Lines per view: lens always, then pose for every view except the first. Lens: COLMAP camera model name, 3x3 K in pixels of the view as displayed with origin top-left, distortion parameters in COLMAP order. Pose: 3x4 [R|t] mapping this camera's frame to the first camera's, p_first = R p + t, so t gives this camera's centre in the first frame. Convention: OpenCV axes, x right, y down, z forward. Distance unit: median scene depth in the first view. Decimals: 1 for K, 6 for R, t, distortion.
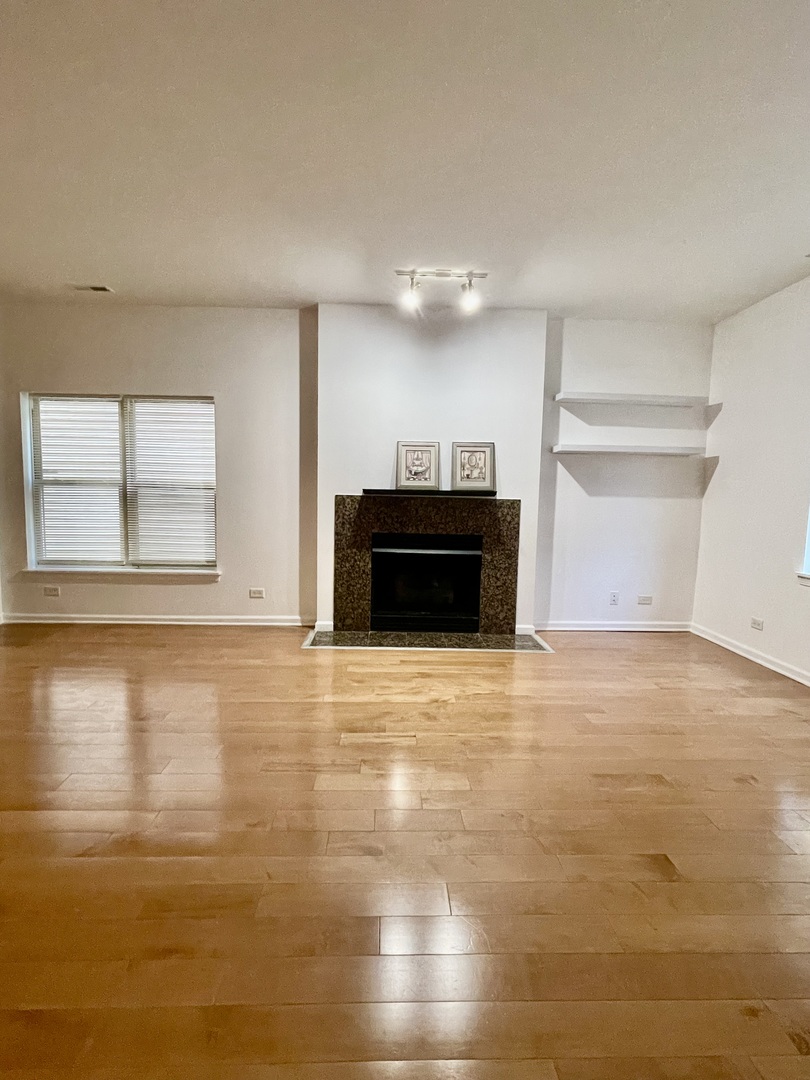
lens RADIAL K [[536.8, 0, 405.0], [0, 536.8, 540.0], [0, 0, 1]] dist [0.002250, 0.000112]
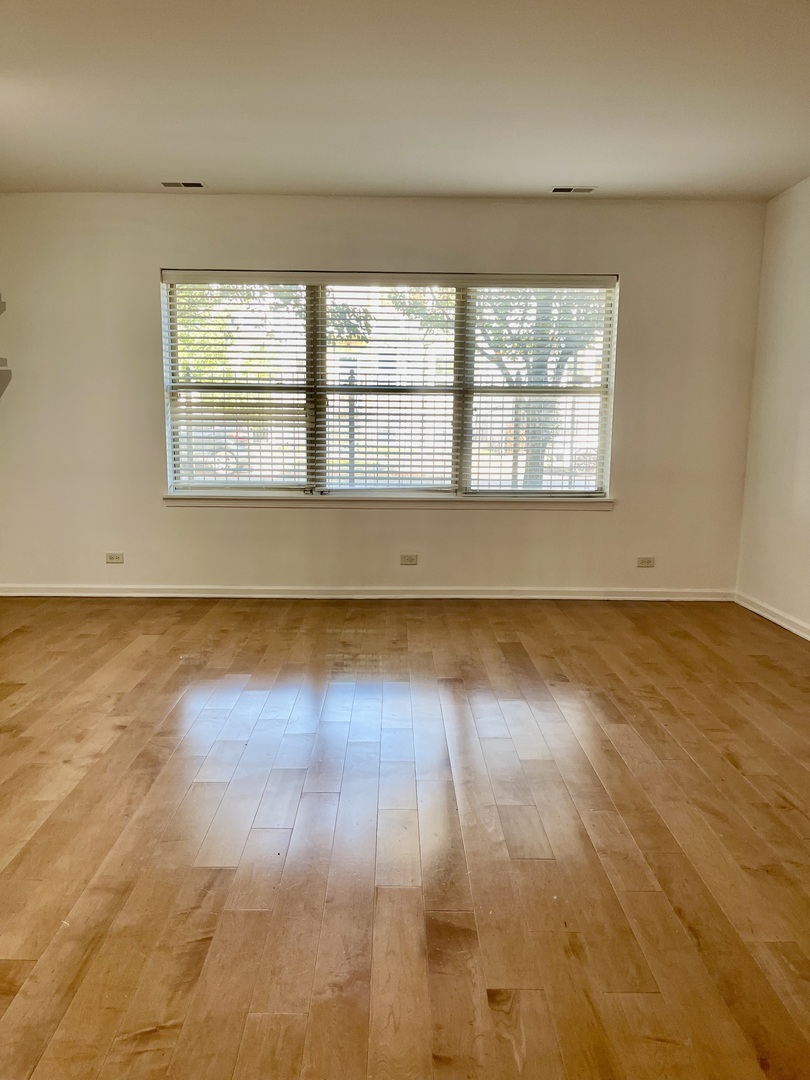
lens RADIAL K [[817.7, 0, 405.0], [0, 817.7, 540.0], [0, 0, 1]] dist [0.063817, -0.095250]
pose [[0.028156, -0.166473, 0.985644, -0.653656], [0.083696, 0.982965, 0.163629, -0.058970], [-0.996094, 0.077887, 0.041609, 0.388524]]
